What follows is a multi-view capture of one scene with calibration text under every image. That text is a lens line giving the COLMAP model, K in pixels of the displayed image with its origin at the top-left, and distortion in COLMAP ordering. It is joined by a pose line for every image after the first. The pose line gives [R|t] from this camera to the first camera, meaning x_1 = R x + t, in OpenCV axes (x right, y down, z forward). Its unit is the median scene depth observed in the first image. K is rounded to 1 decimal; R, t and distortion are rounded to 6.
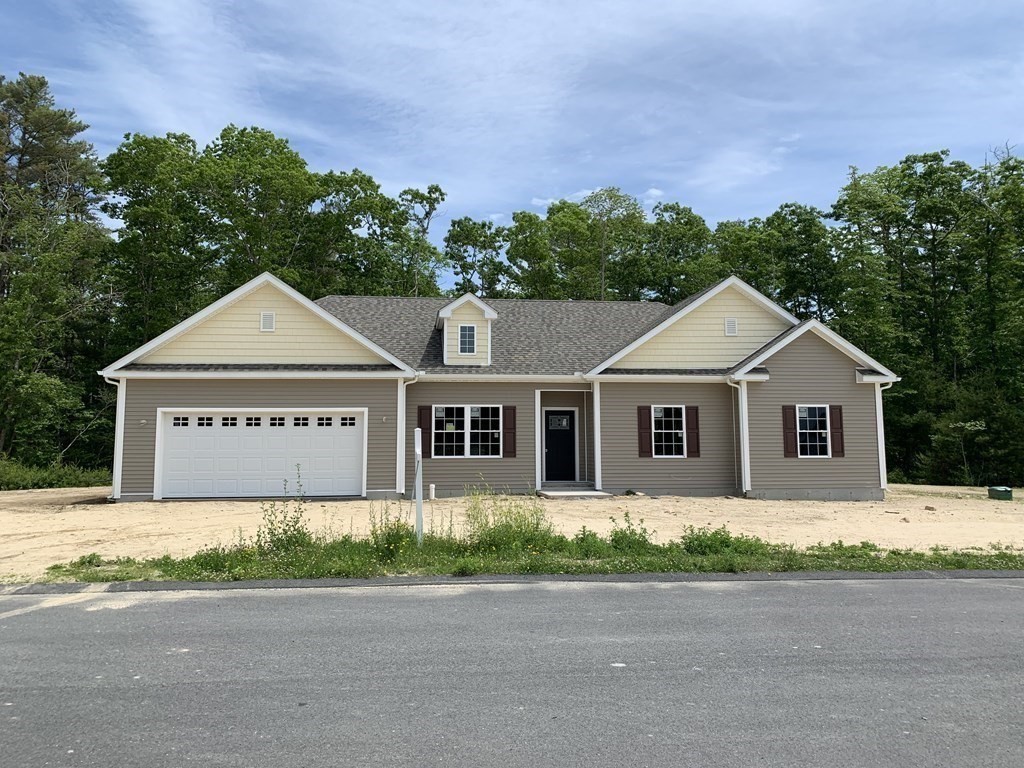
lens RADIAL K [[773.2, 0, 512.0], [0, 773.2, 384.0], [0, 0, 1]] dist [0.026441, 0.000935]
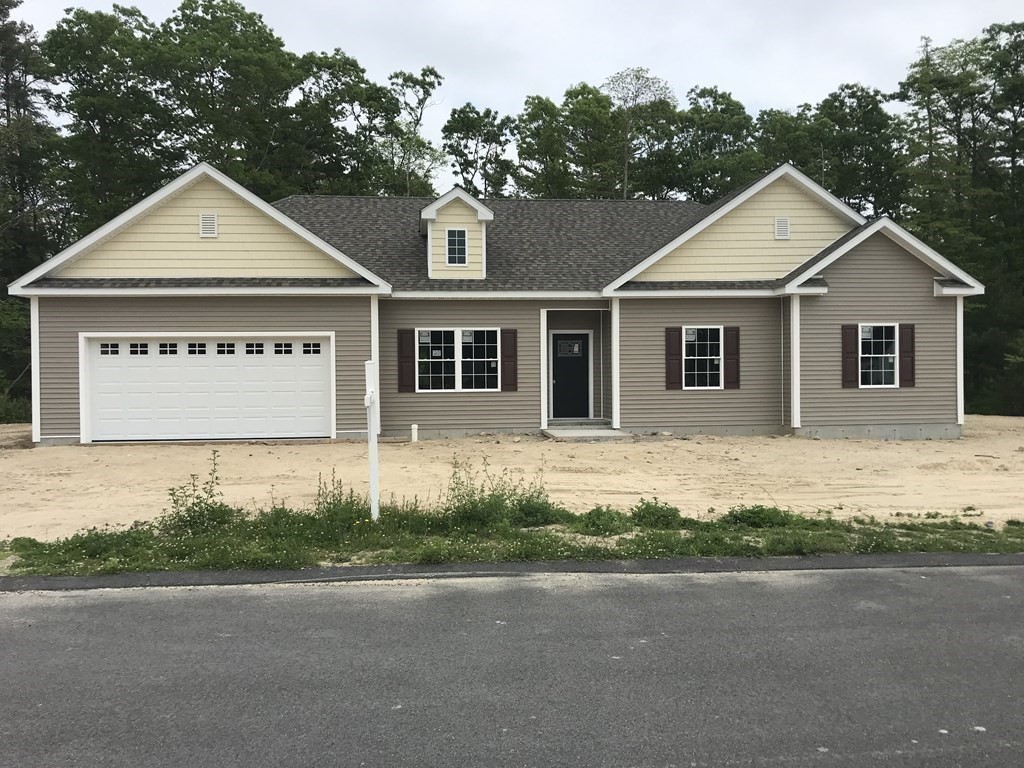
lens RADIAL K [[672.4, 0, 515.0], [0, 672.4, 388.4], [0, 0, 1]] dist [0.082835, -0.072754]
pose [[0.999158, -0.001569, -0.040996, 0.030424], [0.006795, 0.991795, 0.127657, -0.000301], [0.040460, -0.127828, 0.990971, 0.262975]]
